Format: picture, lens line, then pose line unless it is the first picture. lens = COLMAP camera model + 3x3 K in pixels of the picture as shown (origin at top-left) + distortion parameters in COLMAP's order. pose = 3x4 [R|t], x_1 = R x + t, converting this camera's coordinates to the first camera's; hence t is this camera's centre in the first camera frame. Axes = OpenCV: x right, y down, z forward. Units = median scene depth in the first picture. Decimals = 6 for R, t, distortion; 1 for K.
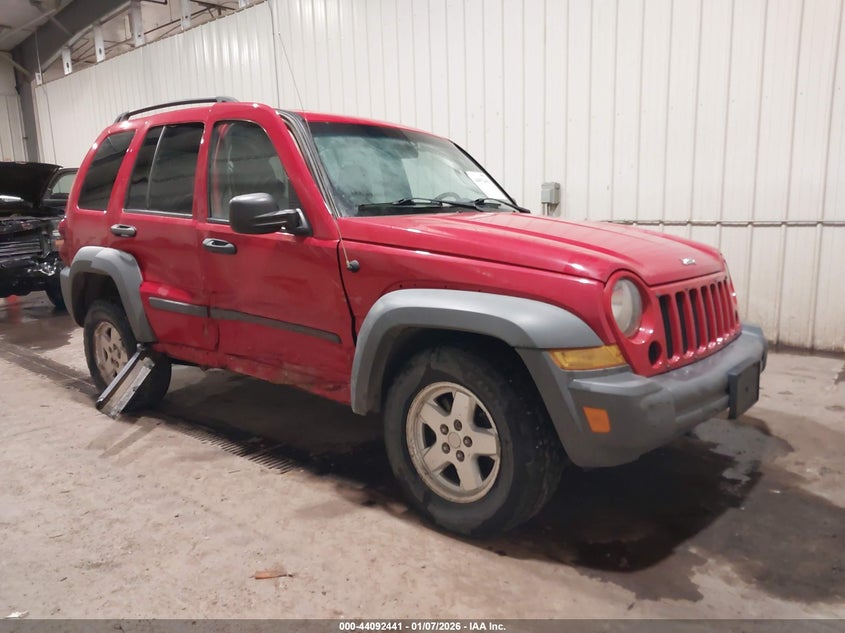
lens RADIAL K [[684.7, 0, 422.5], [0, 684.7, 316.5], [0, 0, 1]] dist [0.008499, 0.000717]
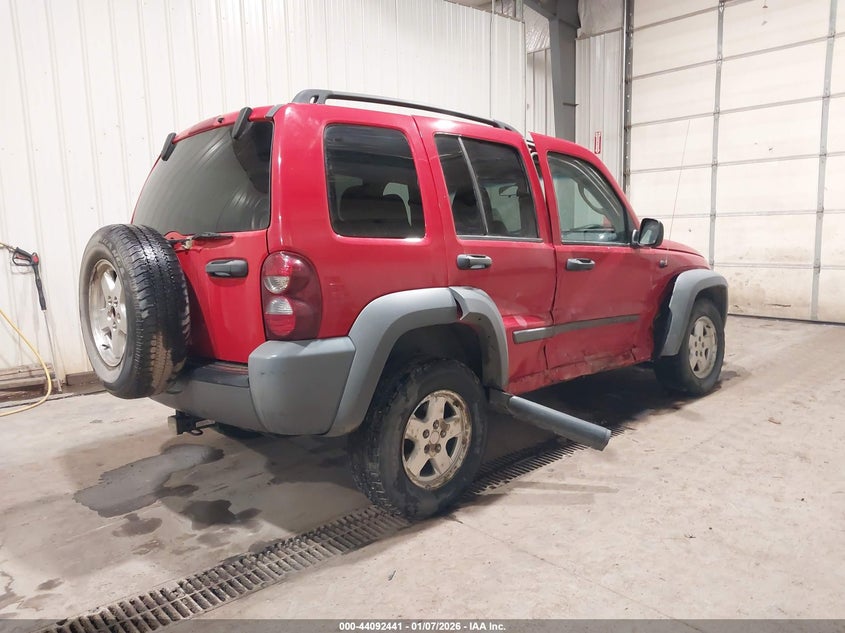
lens RADIAL K [[684.7, 0, 422.5], [0, 684.7, 316.5], [0, 0, 1]] dist [0.008499, 0.000717]
pose [[0.079818, -0.103362, 0.991436, -1.308150], [0.189616, 0.978023, 0.086698, -0.150415], [-0.978609, 0.181072, 0.097663, 1.052738]]
